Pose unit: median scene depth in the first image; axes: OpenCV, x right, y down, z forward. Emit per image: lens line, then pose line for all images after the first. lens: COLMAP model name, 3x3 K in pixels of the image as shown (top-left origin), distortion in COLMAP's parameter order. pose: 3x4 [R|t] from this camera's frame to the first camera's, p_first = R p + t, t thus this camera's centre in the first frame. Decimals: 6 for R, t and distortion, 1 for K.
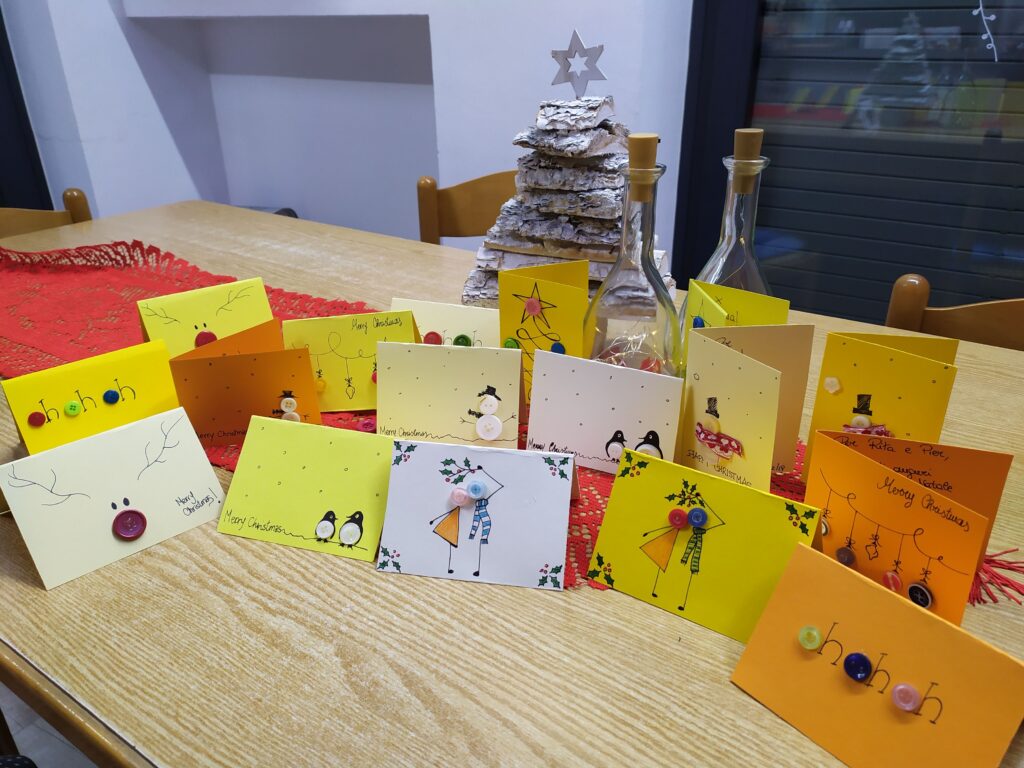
lens RADIAL K [[779.7, 0, 511.5], [0, 779.7, 384.9], [0, 0, 1]] dist [0.004541, -0.006190]
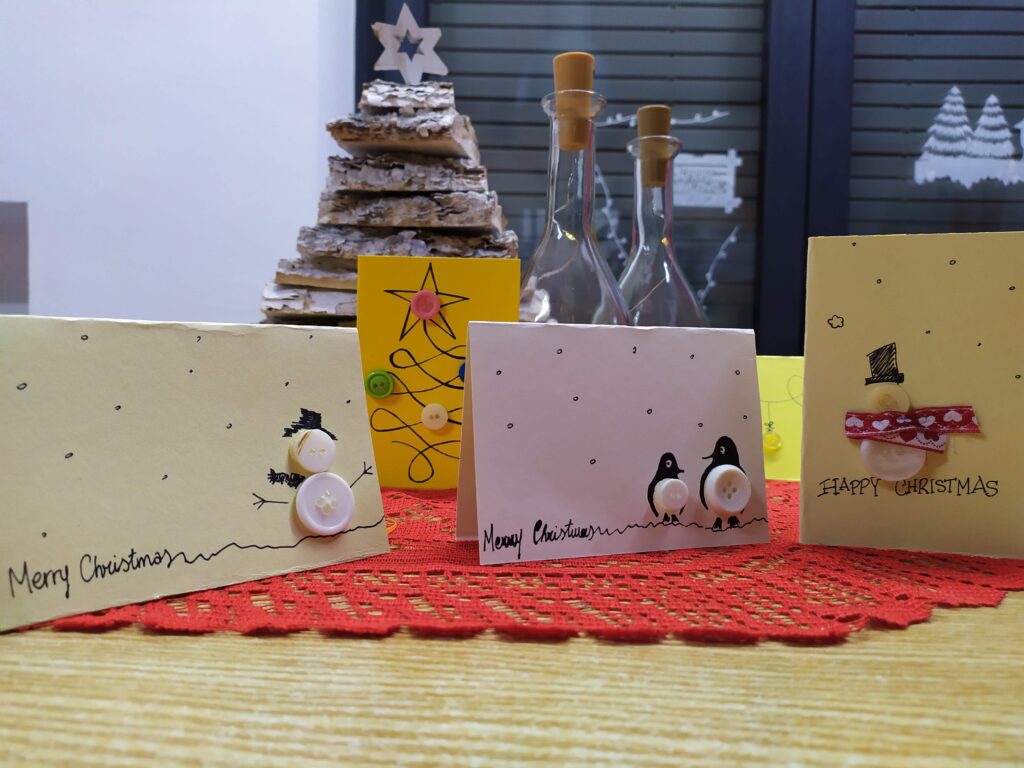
lens RADIAL K [[779.7, 0, 513.5], [0, 779.7, 384.7], [0, 0, 1]] dist [0.004541, -0.006190]
pose [[0.851900, 0.017034, 0.523427, -0.220574], [0.200742, 0.912509, -0.356412, 0.178692], [-0.483703, 0.408701, 0.773948, 0.500840]]
